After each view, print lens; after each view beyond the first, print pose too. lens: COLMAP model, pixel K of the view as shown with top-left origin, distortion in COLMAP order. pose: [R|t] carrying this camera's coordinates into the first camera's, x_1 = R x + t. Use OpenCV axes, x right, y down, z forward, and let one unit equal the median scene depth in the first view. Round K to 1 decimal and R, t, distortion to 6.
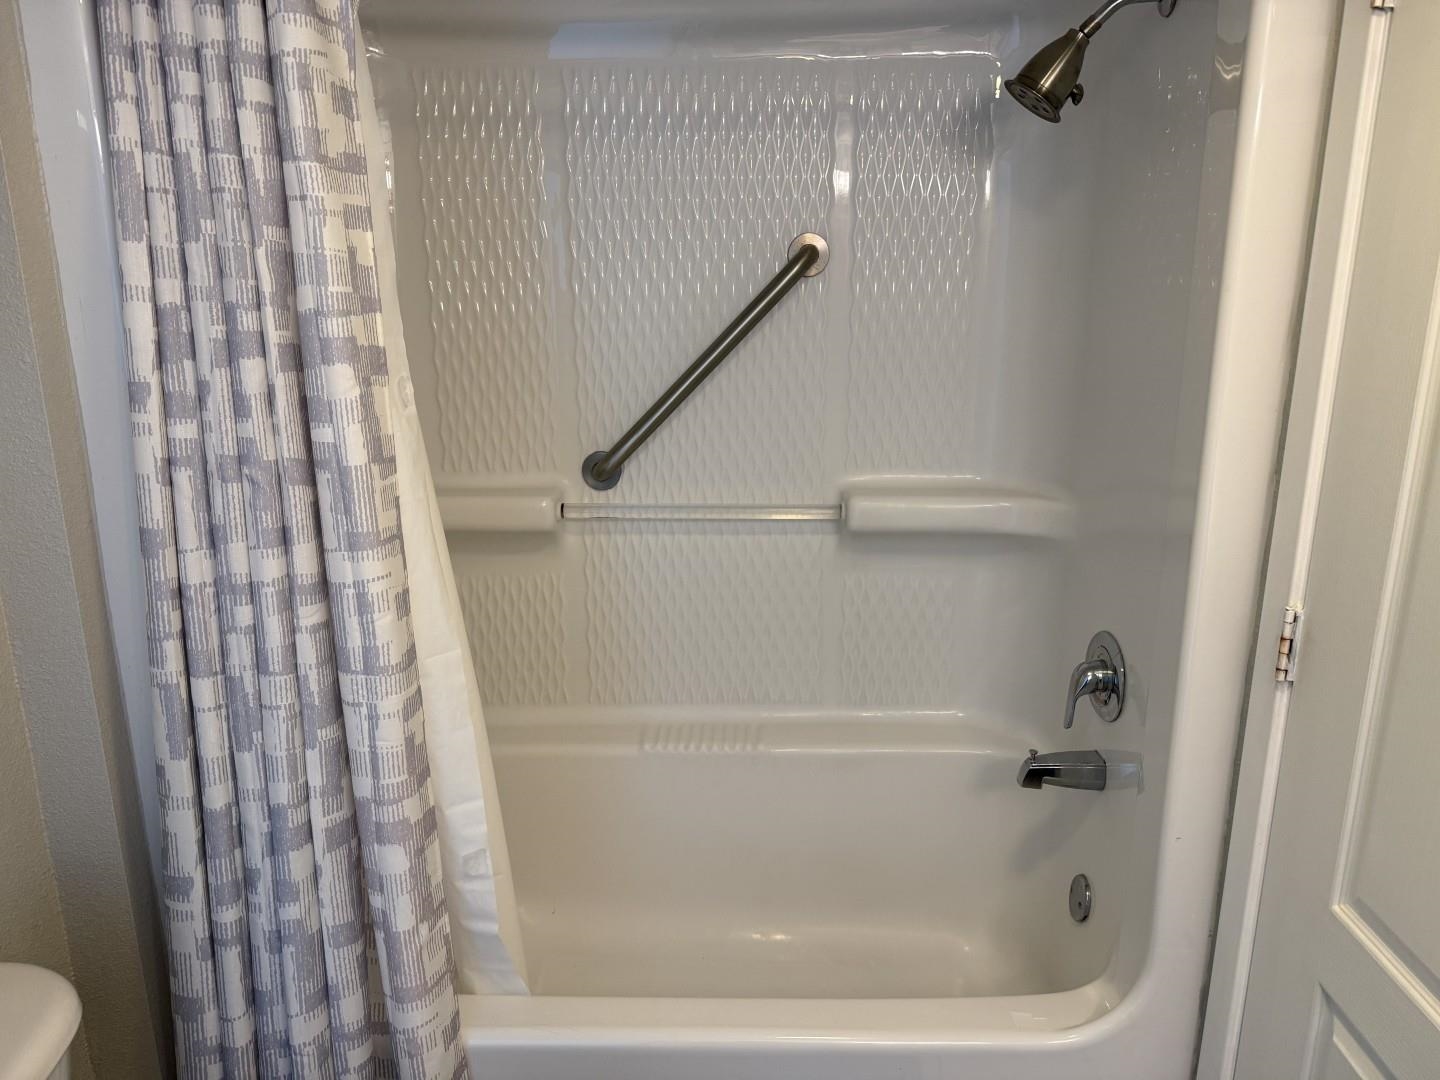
lens RADIAL K [[991.0, 0, 720.0], [0, 991.0, 540.0], [0, 0, 1]] dist [0.035525, -0.061896]
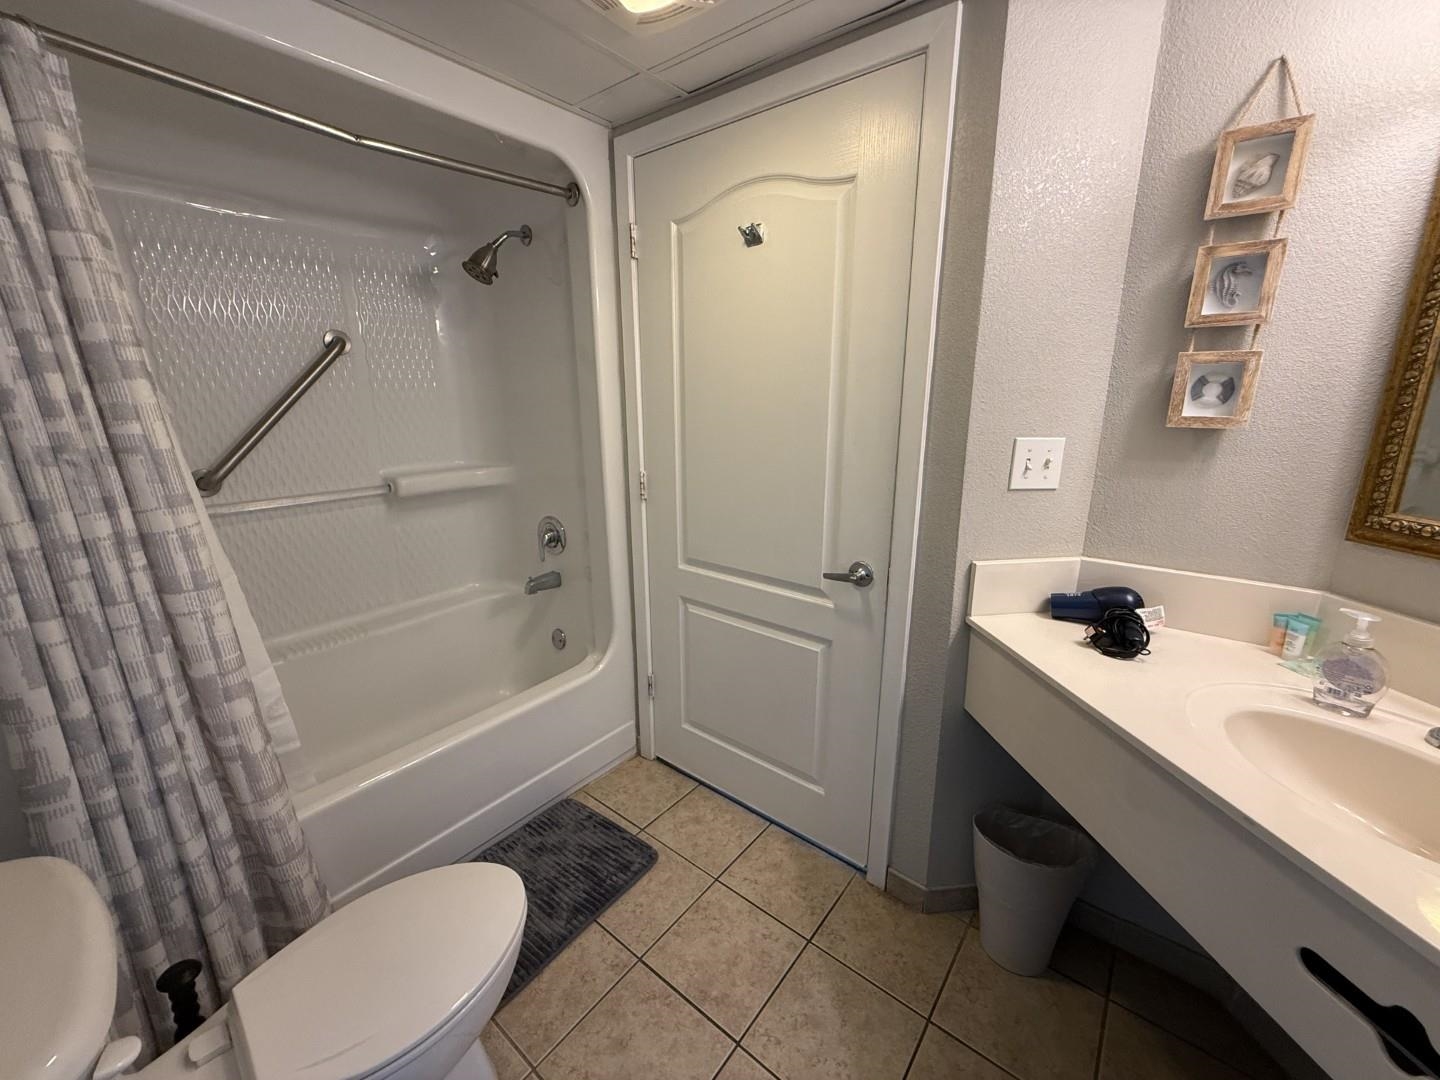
lens RADIAL K [[575.0, 0, 705.7], [0, 575.0, 533.4], [0, 0, 1]] dist [-0.001336, -0.000216]
pose [[0.618395, -0.185260, 0.763718, -0.527008], [0.200496, 0.976849, 0.074616, 0.140172], [-0.759861, 0.106981, 0.641223, -0.136897]]
